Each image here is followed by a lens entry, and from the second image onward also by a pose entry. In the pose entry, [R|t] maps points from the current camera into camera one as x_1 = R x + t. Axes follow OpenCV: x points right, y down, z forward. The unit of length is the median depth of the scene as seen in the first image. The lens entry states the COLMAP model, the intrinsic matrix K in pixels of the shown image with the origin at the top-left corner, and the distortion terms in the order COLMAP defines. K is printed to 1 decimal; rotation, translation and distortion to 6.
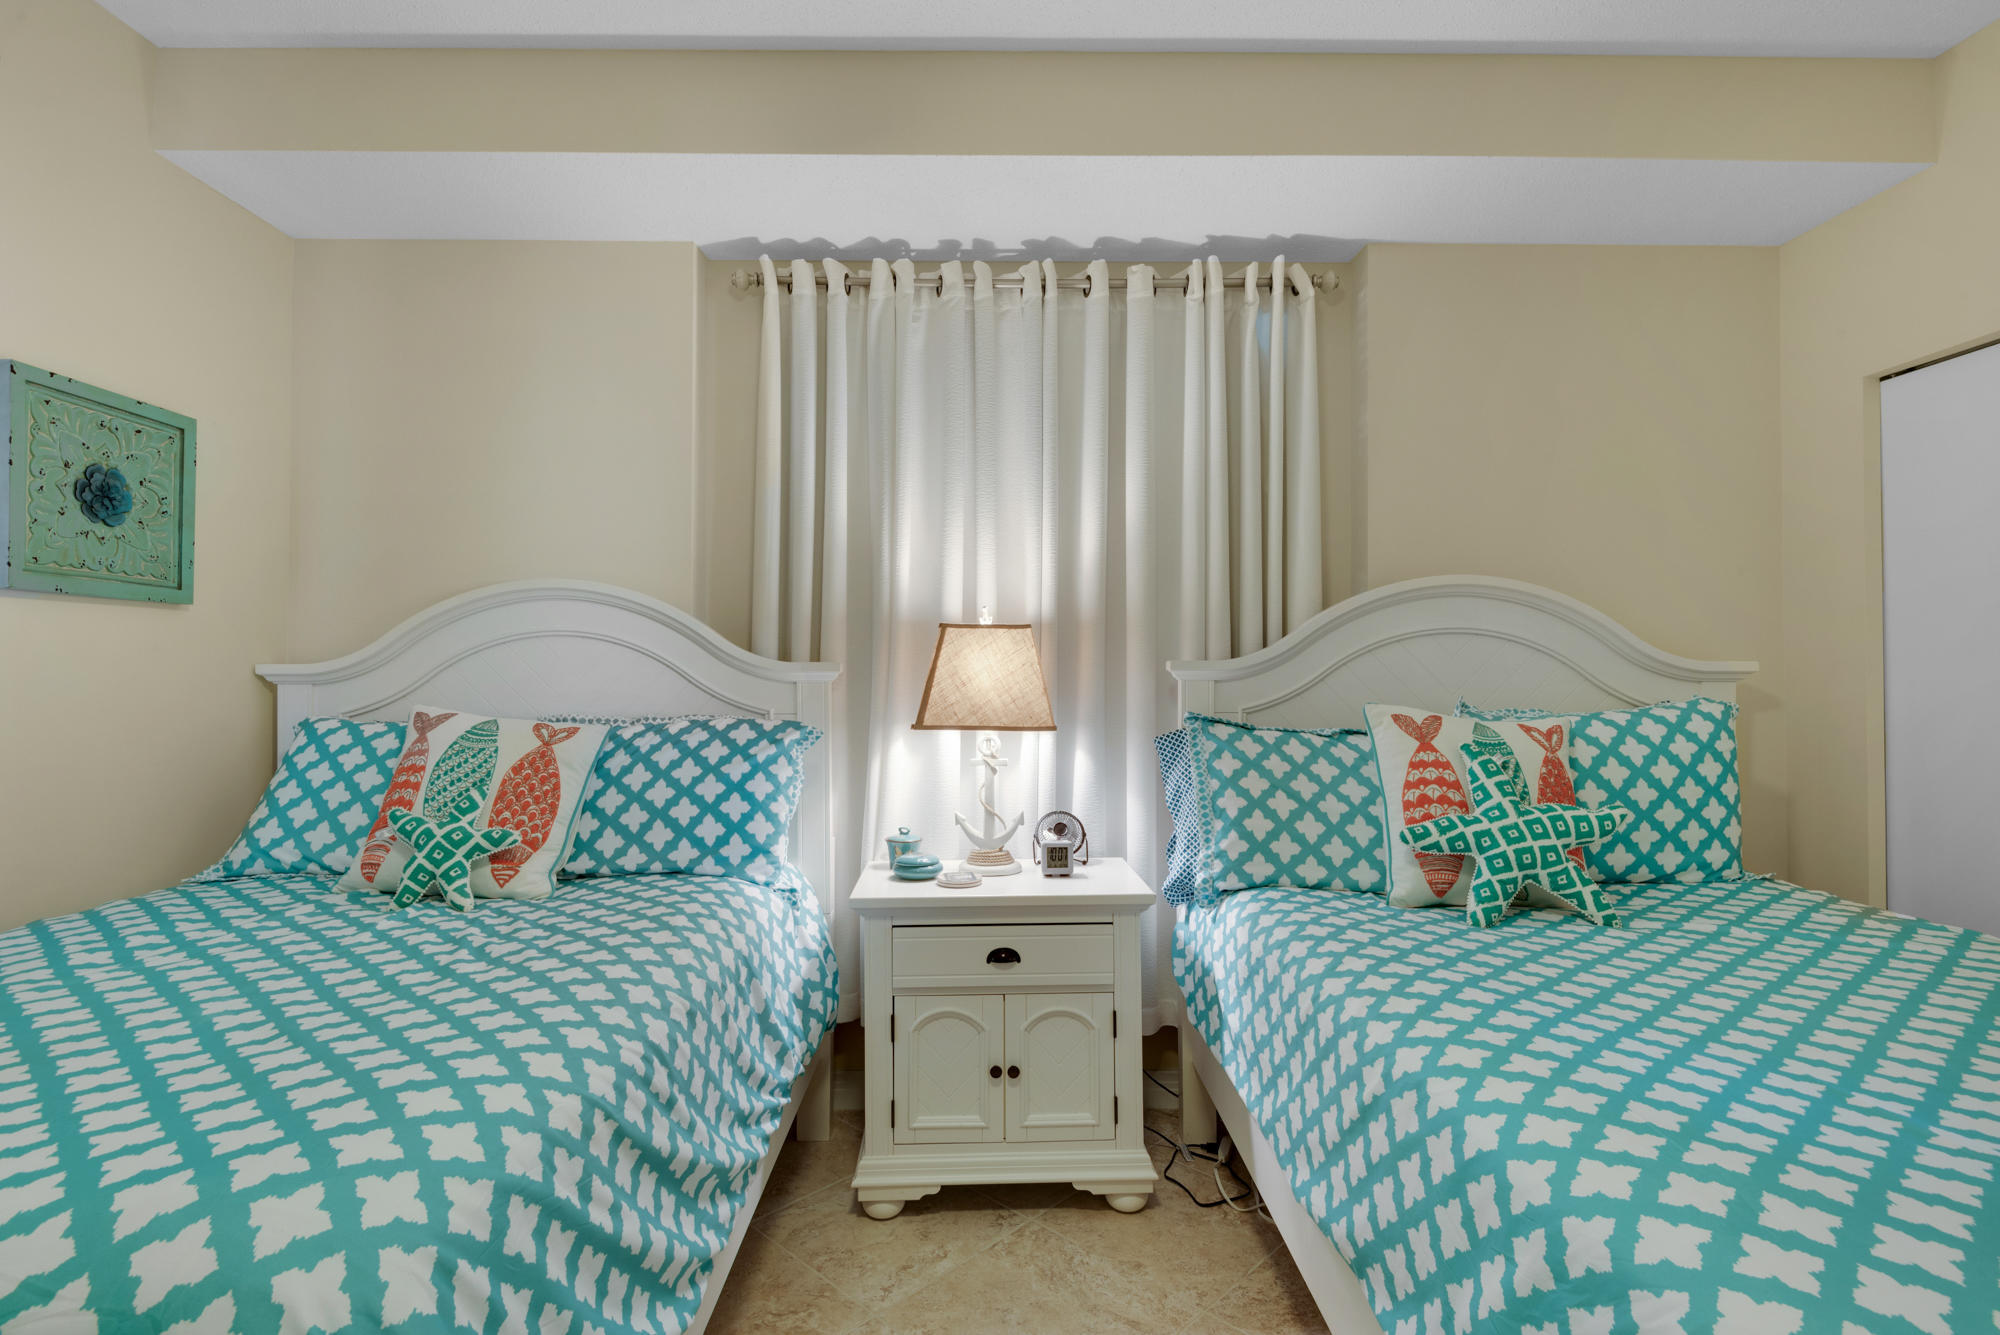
lens RADIAL K [[937.0, 0, 1000.9], [0, 937.0, 674.8], [0, 0, 1]] dist [0.019186, -0.017127]
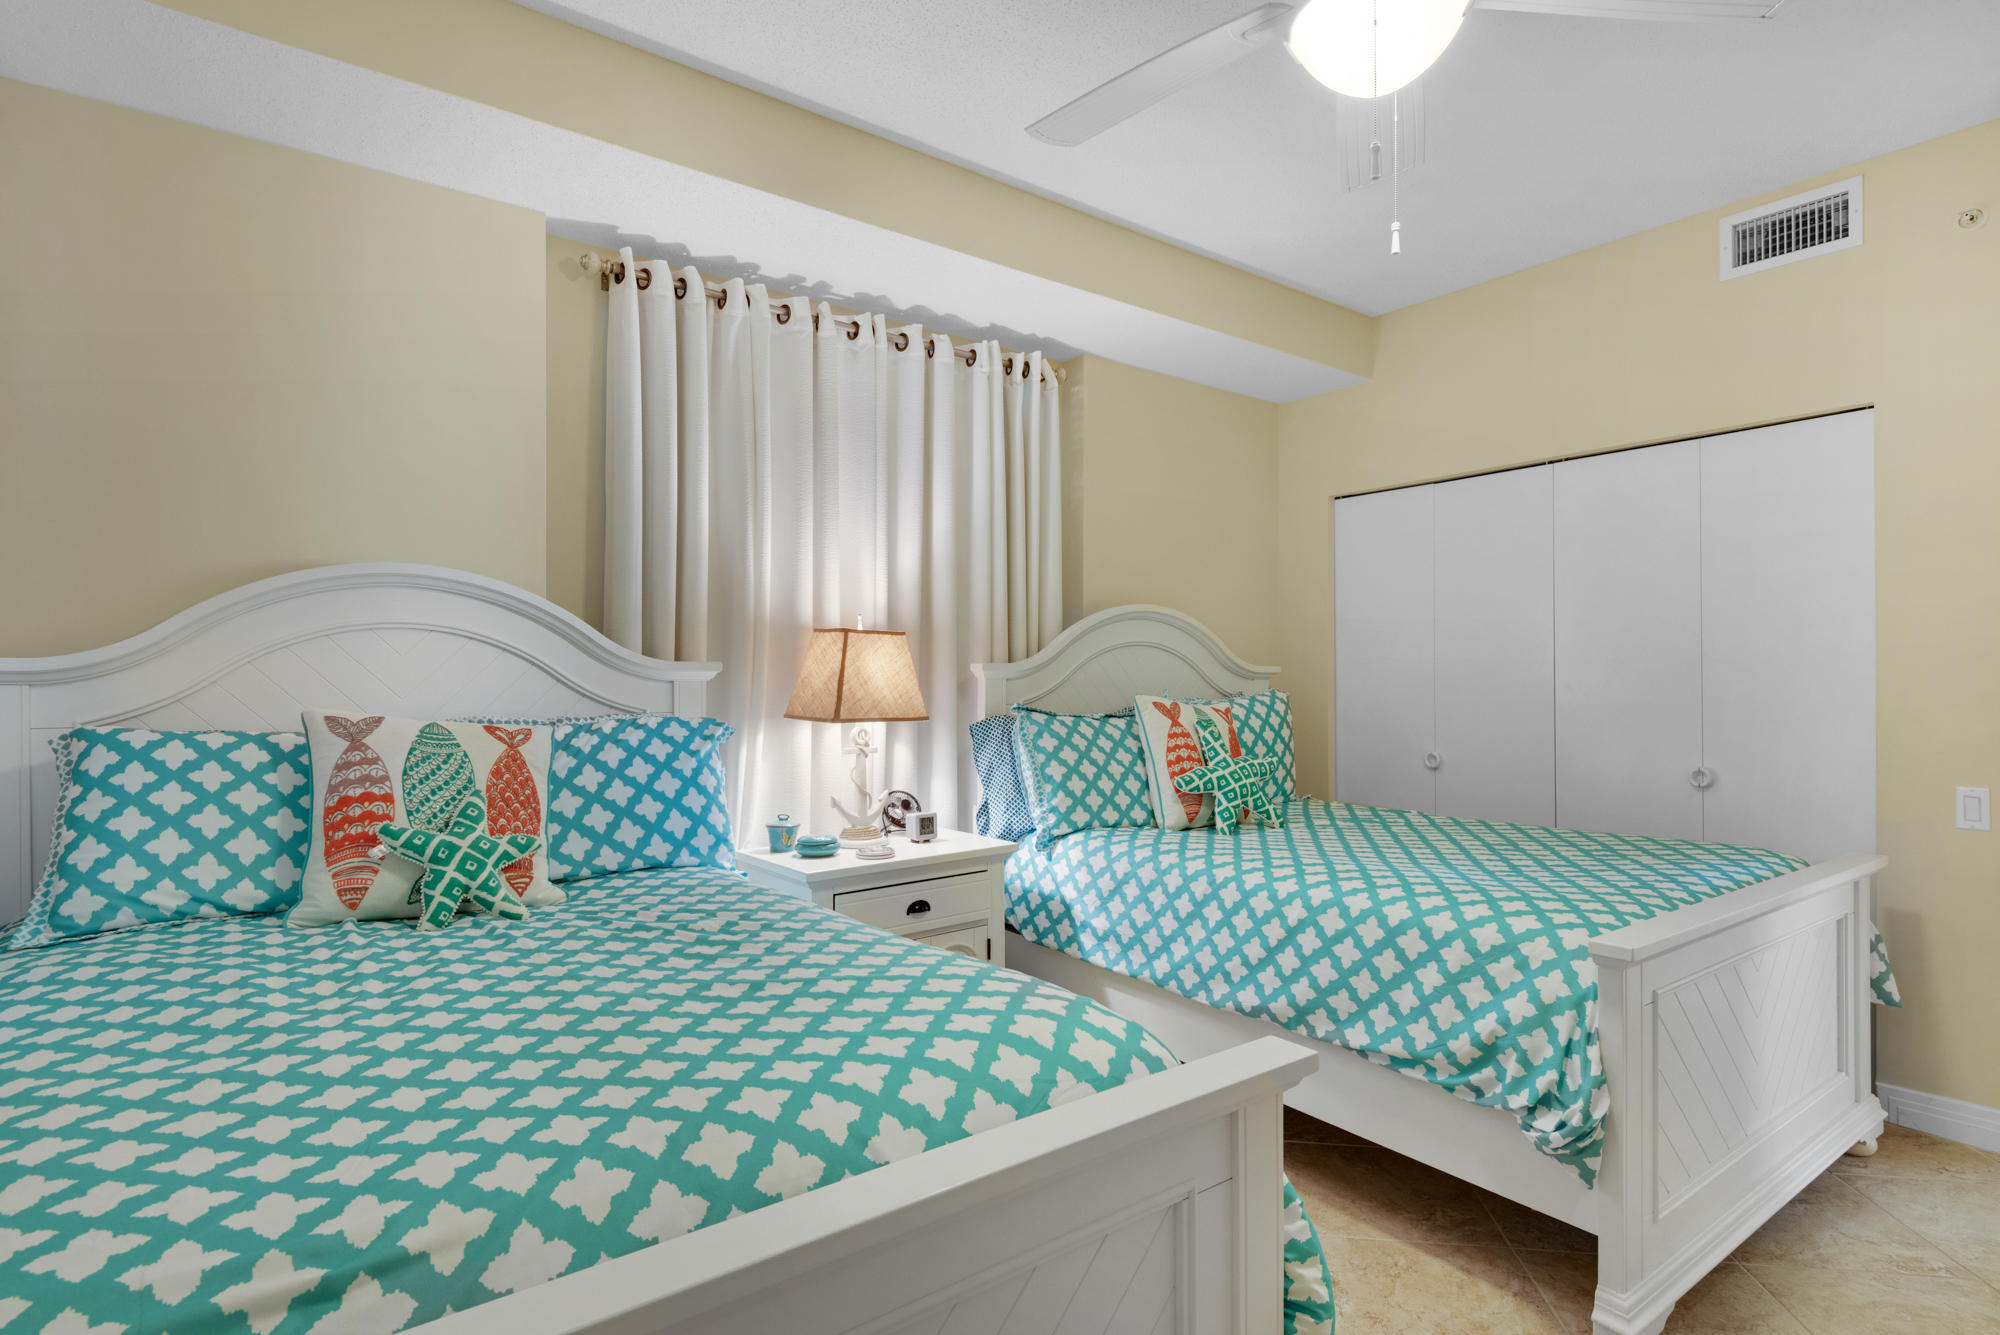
lens RADIAL K [[991.2, 0, 994.7], [0, 991.2, 687.7], [0, 0, 1]] dist [0.014329, -0.012126]
pose [[0.808111, -0.006049, 0.588999, -0.663181], [-0.000629, 0.999938, 0.011133, 0.003292], [-0.589030, -0.009367, 0.808057, -0.084837]]
